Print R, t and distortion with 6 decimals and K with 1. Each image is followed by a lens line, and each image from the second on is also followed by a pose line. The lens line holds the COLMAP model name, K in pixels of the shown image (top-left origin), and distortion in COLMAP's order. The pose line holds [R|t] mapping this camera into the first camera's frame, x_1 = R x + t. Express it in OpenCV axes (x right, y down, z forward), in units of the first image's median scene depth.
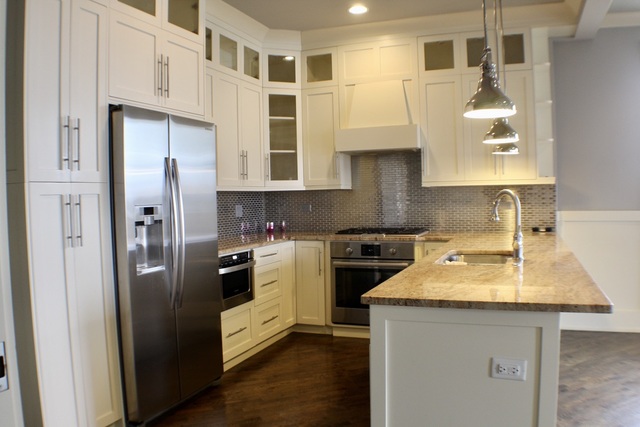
lens RADIAL K [[541.1, 0, 320.0], [0, 541.1, 213.5], [0, 0, 1]] dist [-0.200030, 0.081464]
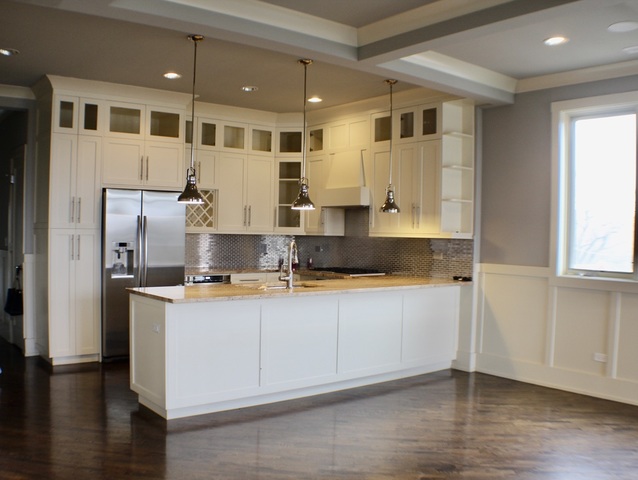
lens RADIAL K [[617.6, 0, 277.5], [0, 617.6, 241.0], [0, 0, 1]] dist [-0.208406, 0.110014]
pose [[0.839306, 0.046629, -0.541655, 0.787259], [-0.054096, 0.998533, 0.002137, -0.031532], [0.540961, 0.027508, 0.840598, -0.305523]]
